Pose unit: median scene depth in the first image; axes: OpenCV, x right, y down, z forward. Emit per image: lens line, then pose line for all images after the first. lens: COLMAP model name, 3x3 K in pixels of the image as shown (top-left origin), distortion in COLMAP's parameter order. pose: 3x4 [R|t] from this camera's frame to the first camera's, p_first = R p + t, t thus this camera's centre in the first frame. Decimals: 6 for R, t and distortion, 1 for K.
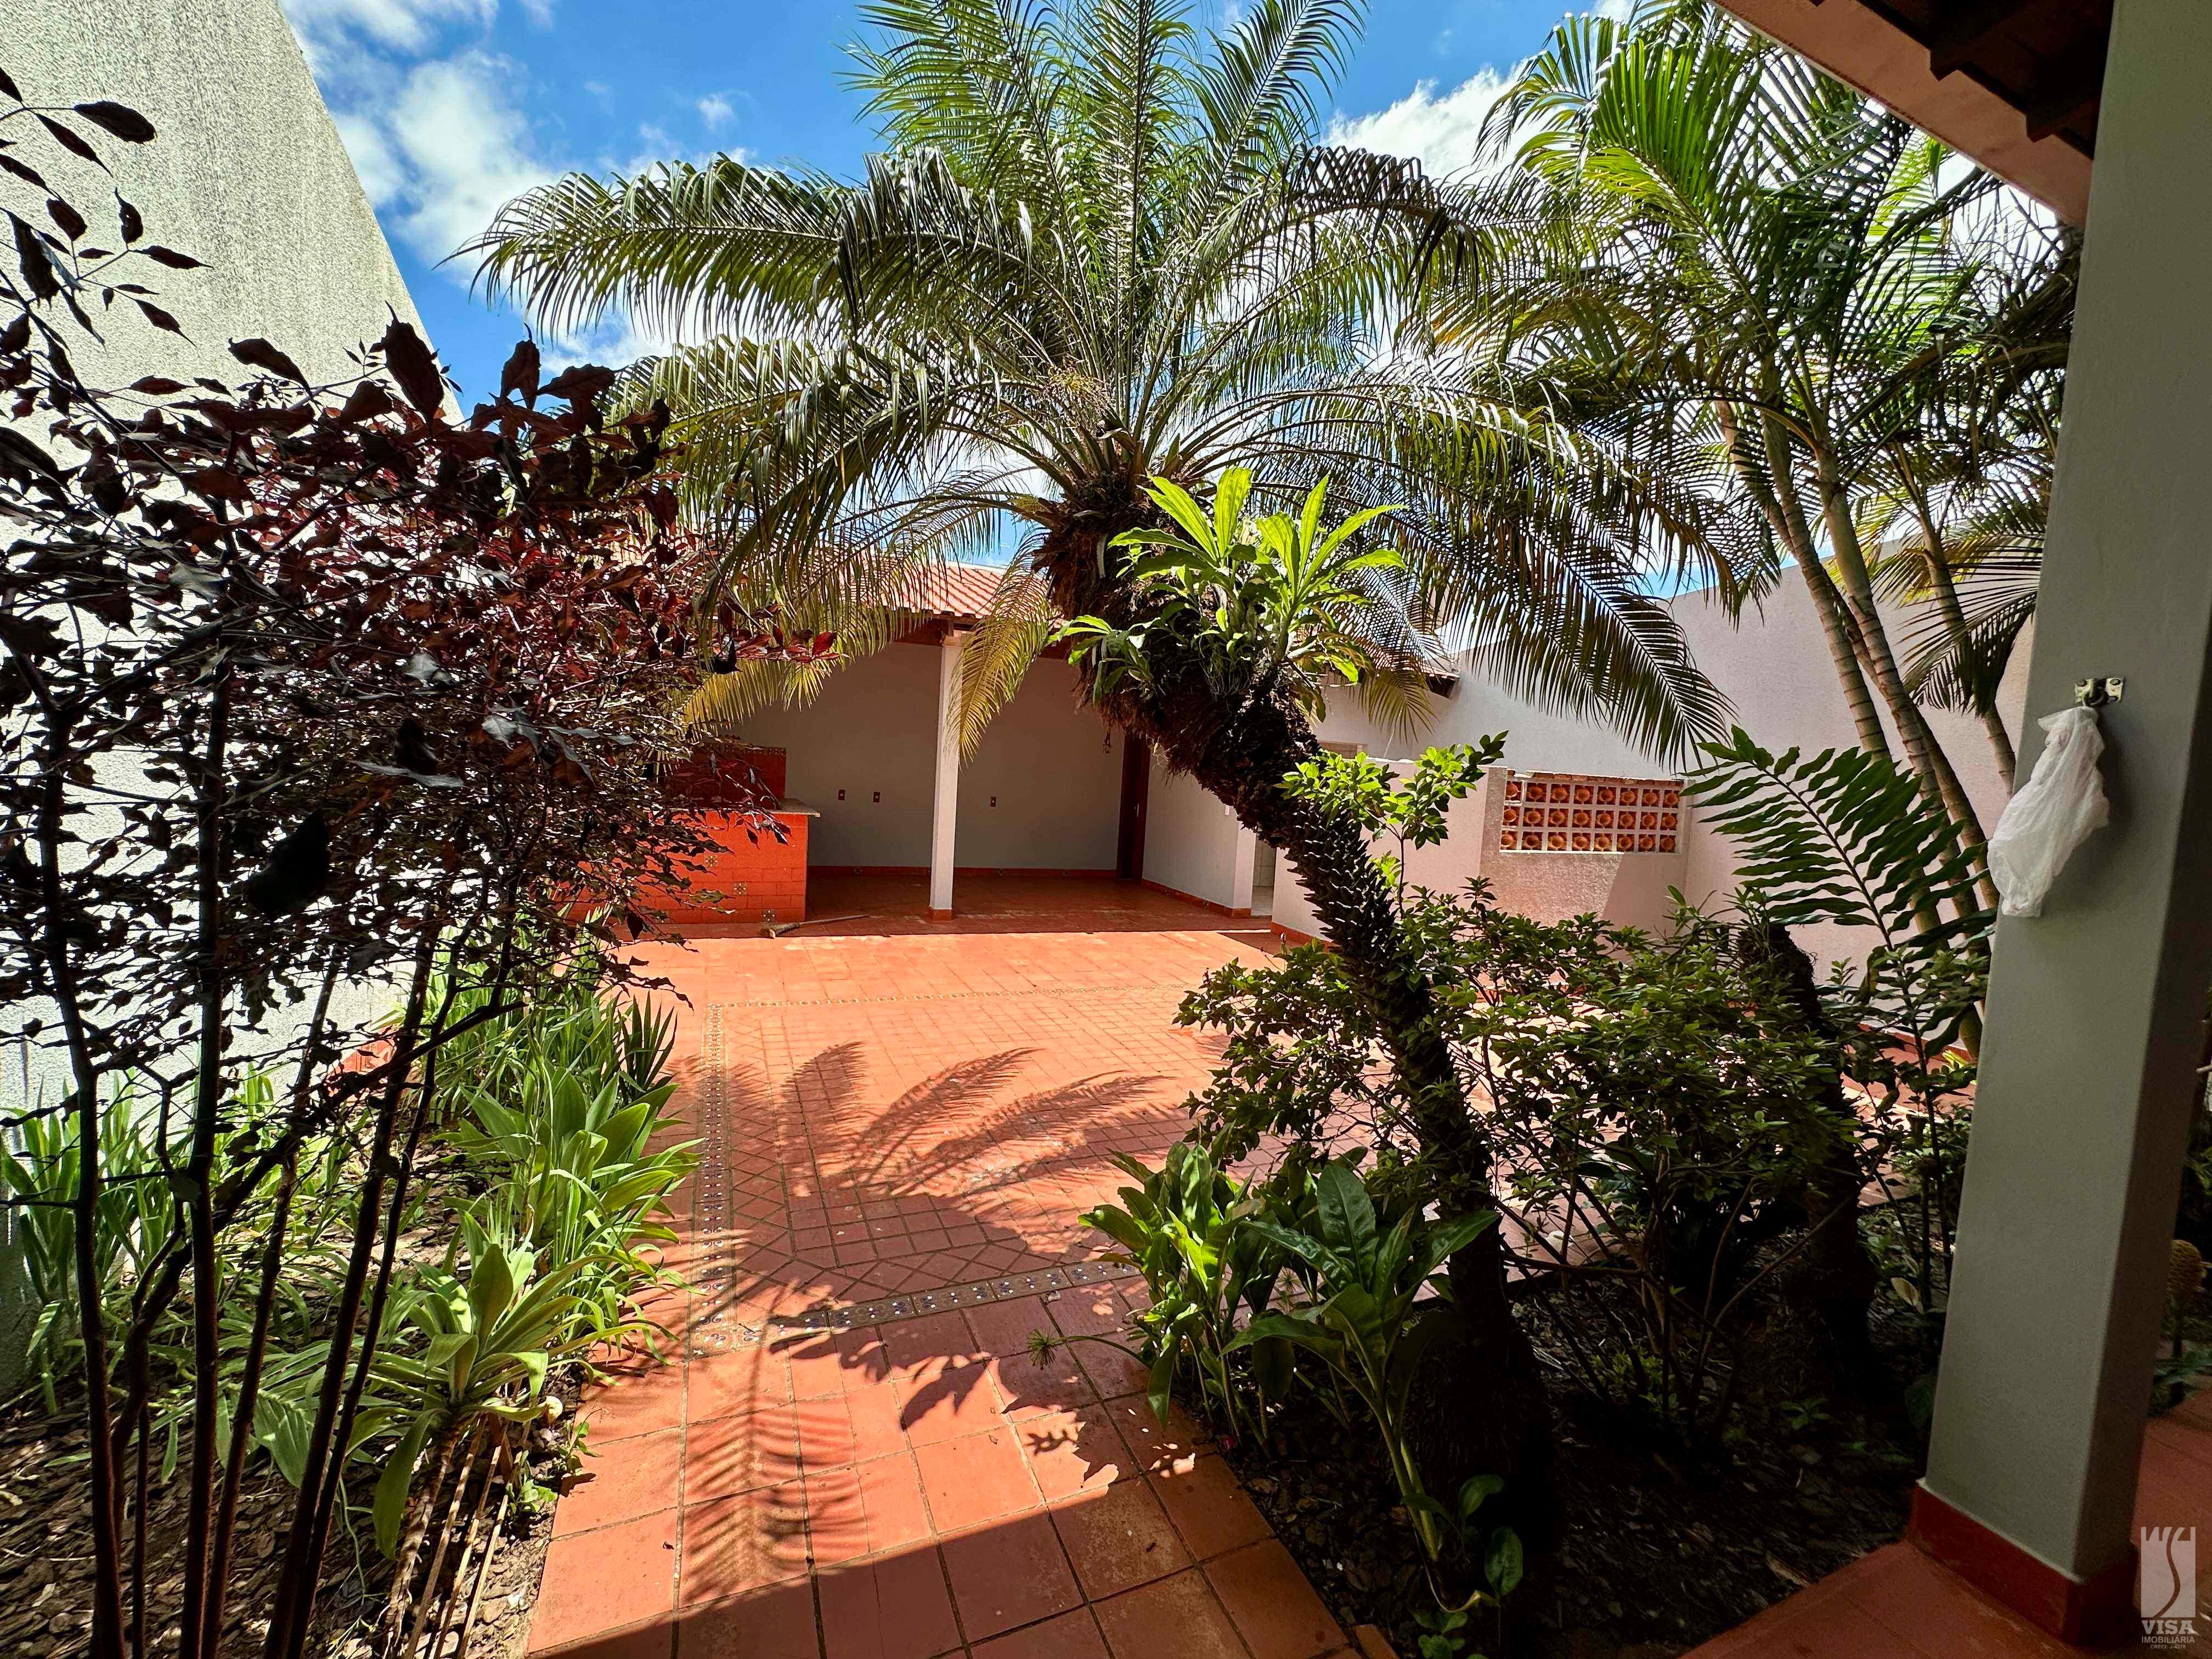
lens RADIAL K [[886.9, 0, 1105.4], [0, 886.9, 826.9], [0, 0, 1]] dist [-0.008877, 0.000055]
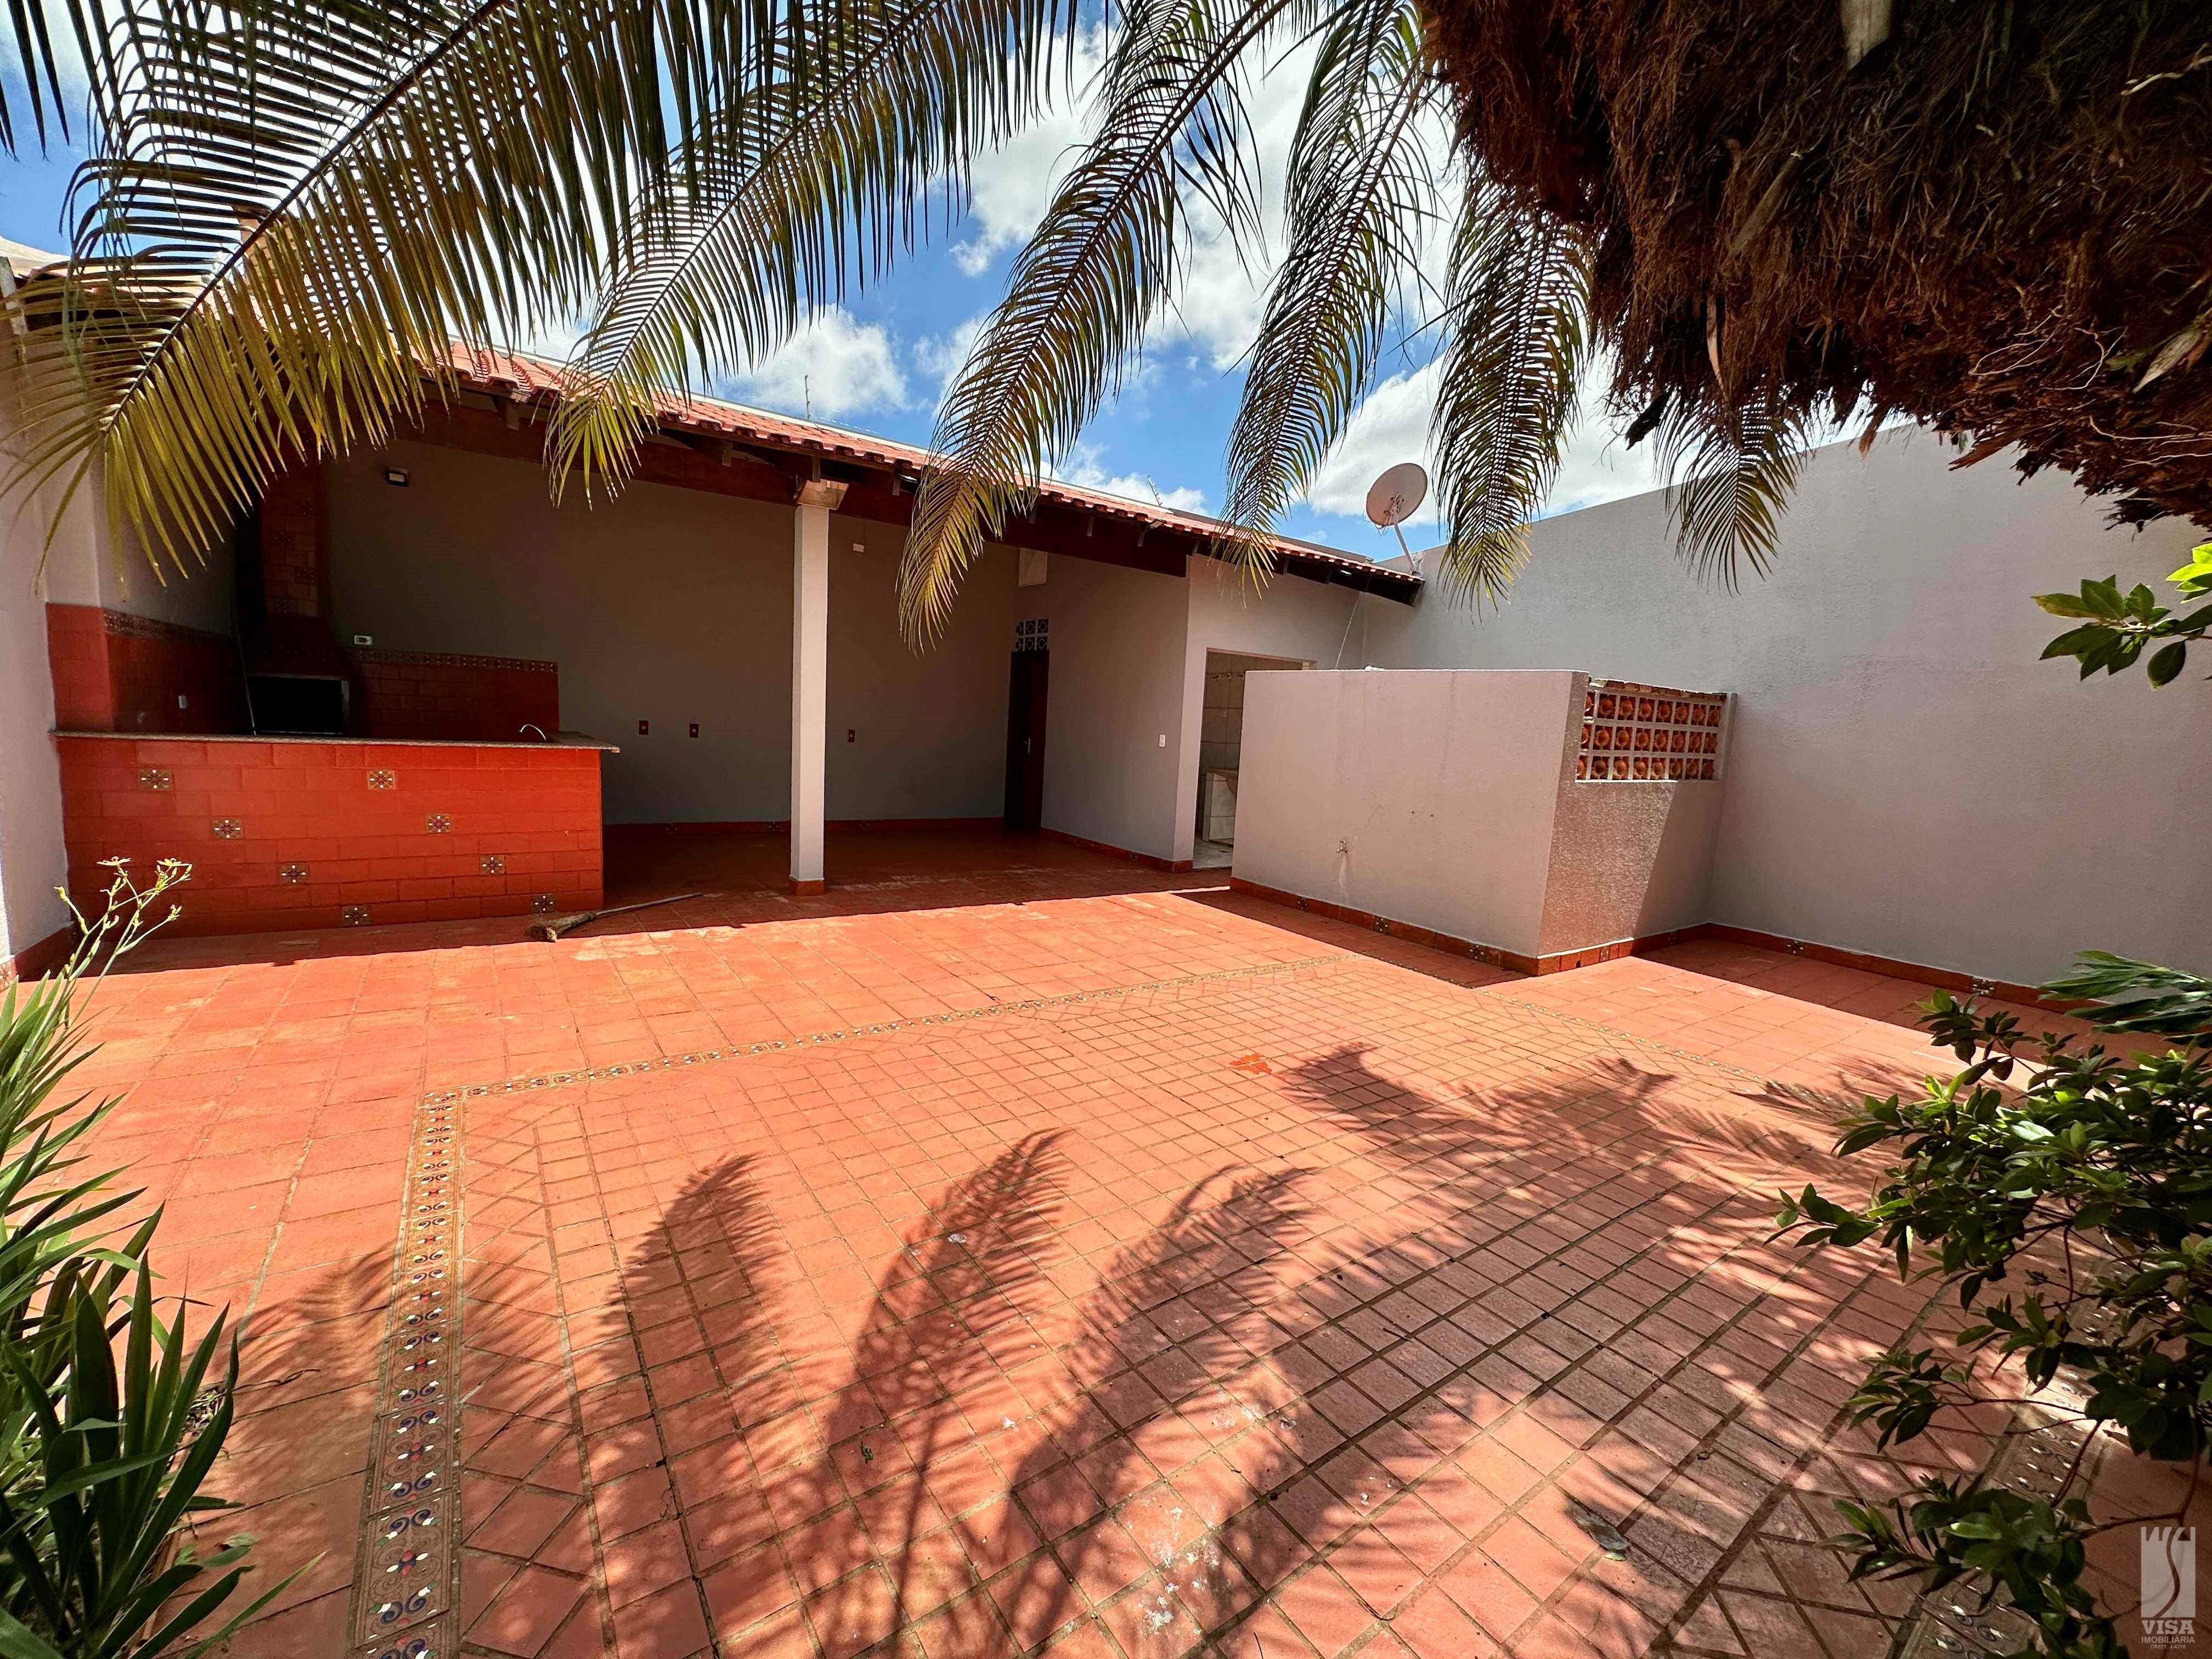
lens RADIAL K [[886.9, 0, 1101.8], [0, 886.9, 828.0], [0, 0, 1]] dist [-0.008877, 0.000055]
pose [[0.979548, -0.030387, 0.198903, -0.113895], [0.017725, 0.997719, 0.065134, 0.010071], [-0.200428, -0.060276, 0.977852, 0.308118]]
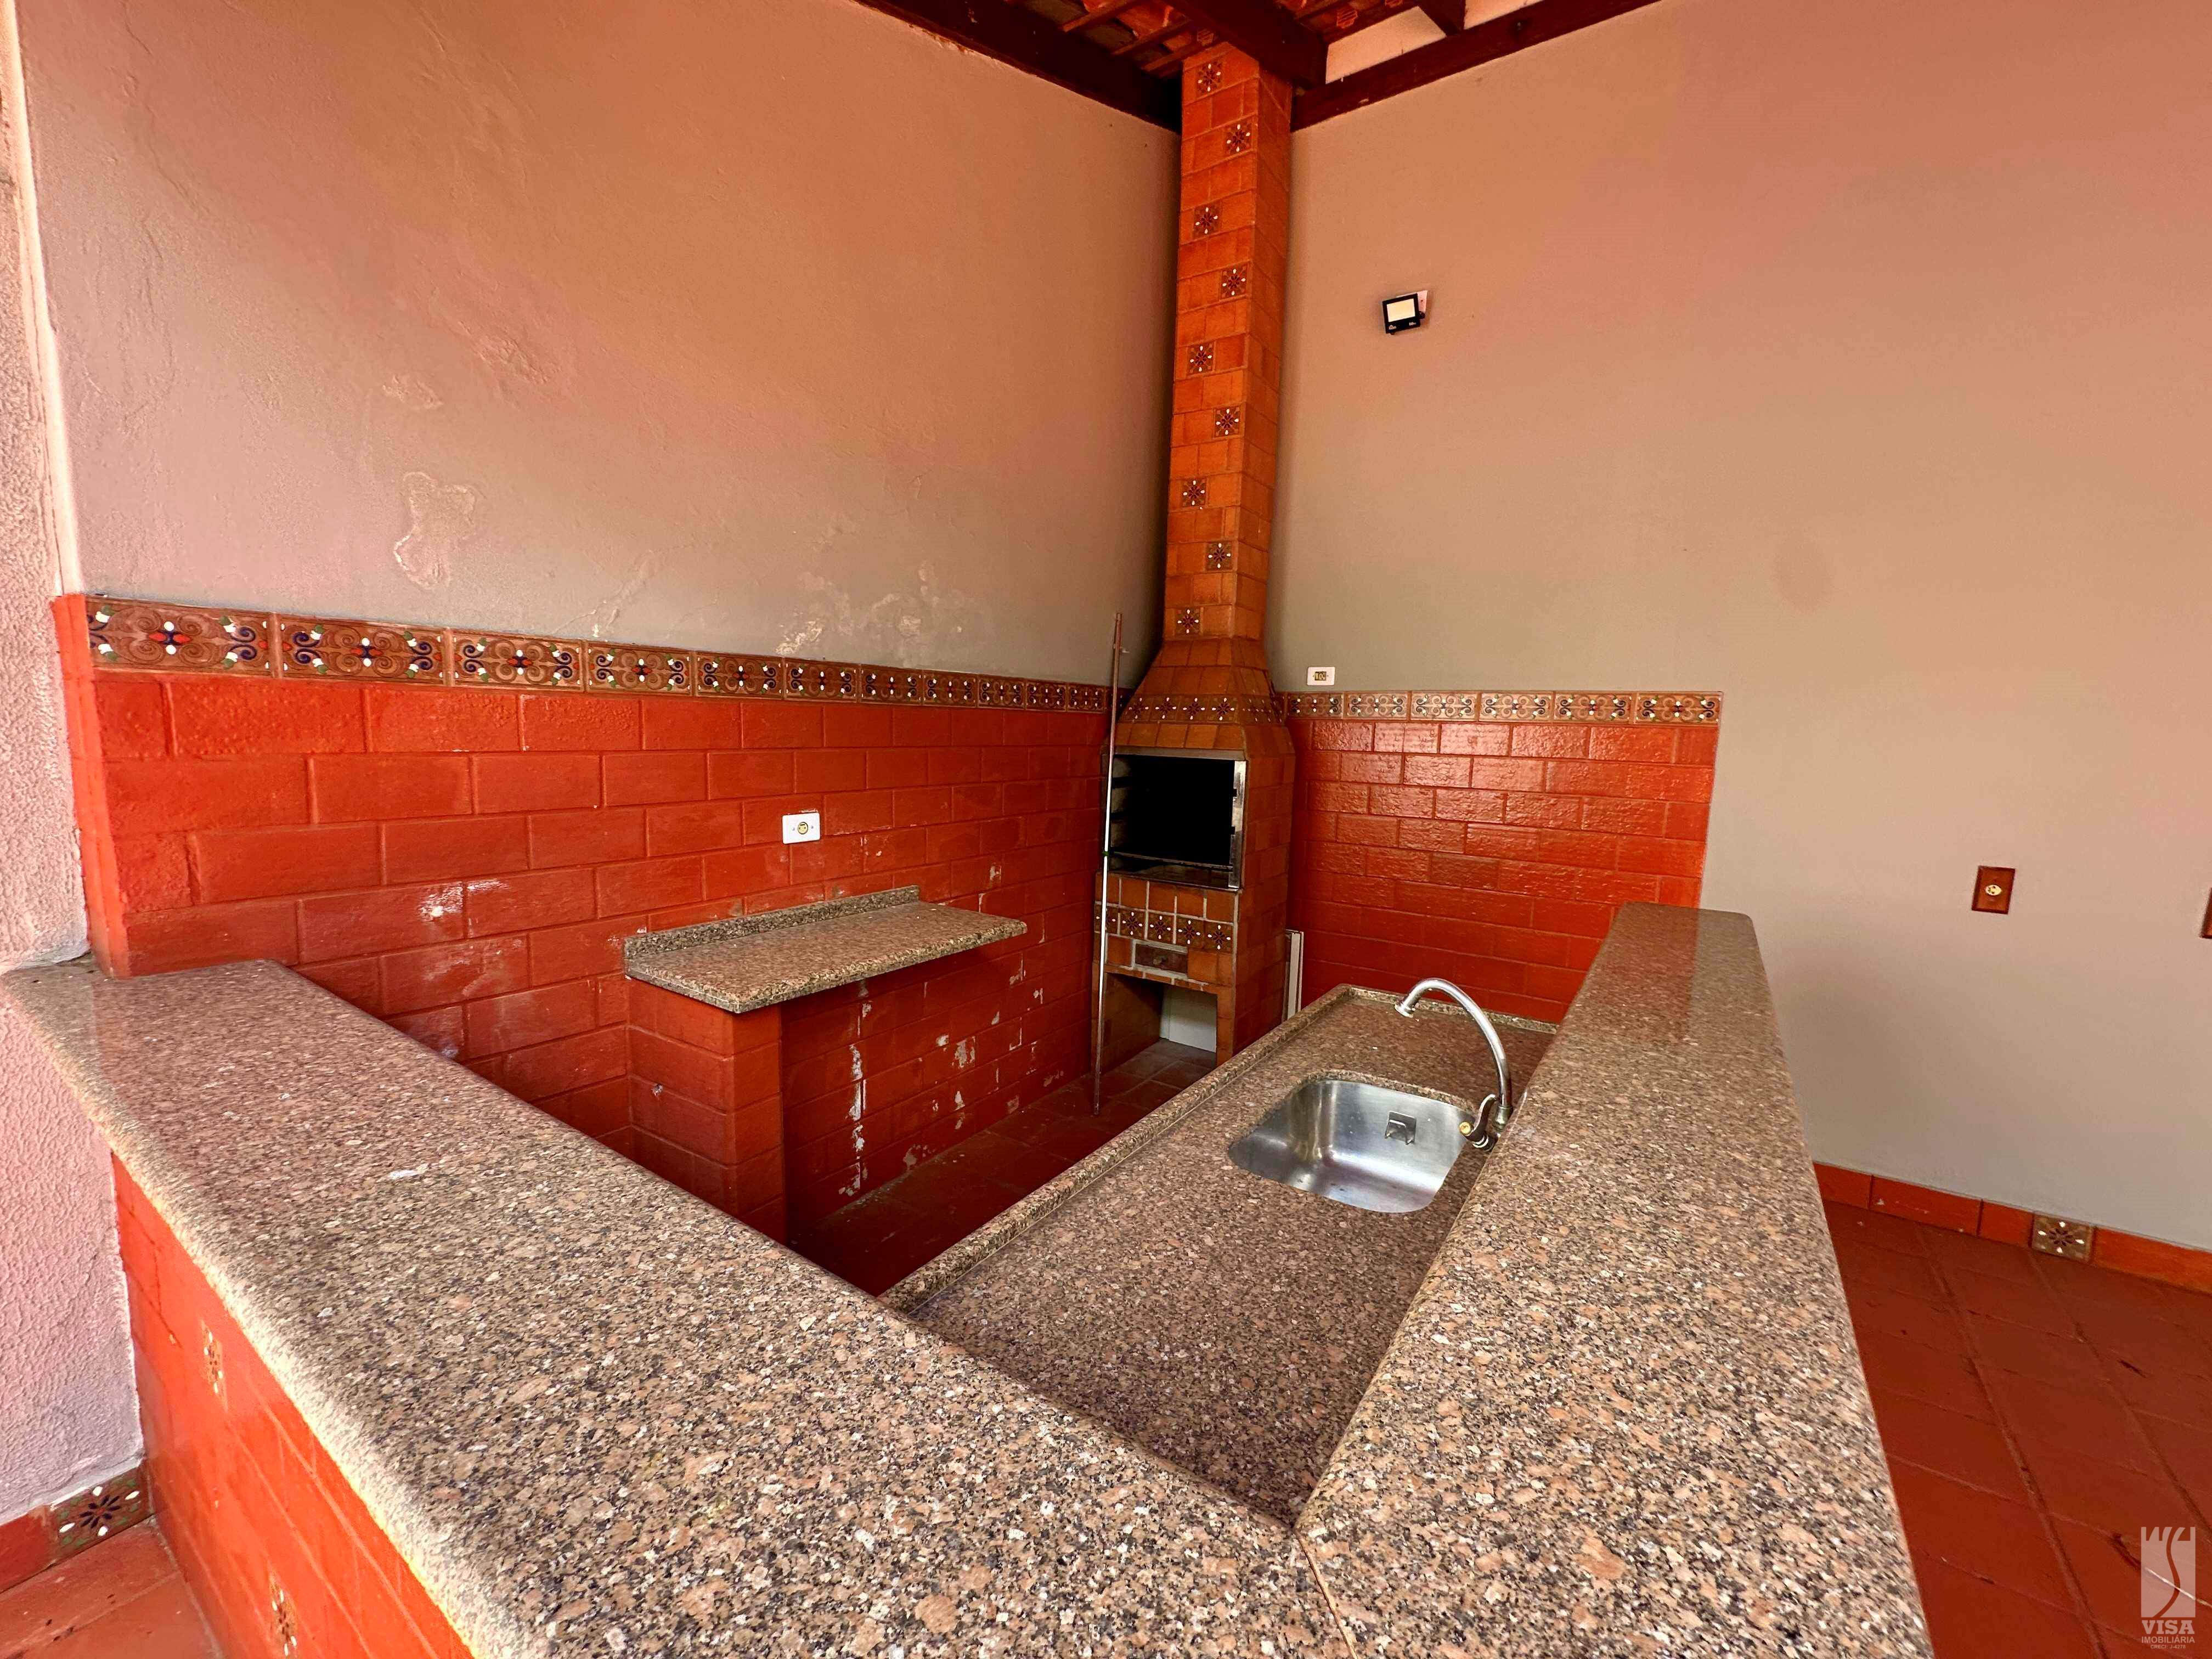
lens RADIAL K [[886.9, 0, 1104.7], [0, 886.9, 830.3], [0, 0, 1]] dist [-0.008877, 0.000055]
pose [[0.538547, 0.052132, -0.840981, -0.330199], [-0.057917, 0.998014, 0.024778, -0.057389], [0.840603, 0.035363, 0.540497, 0.974688]]
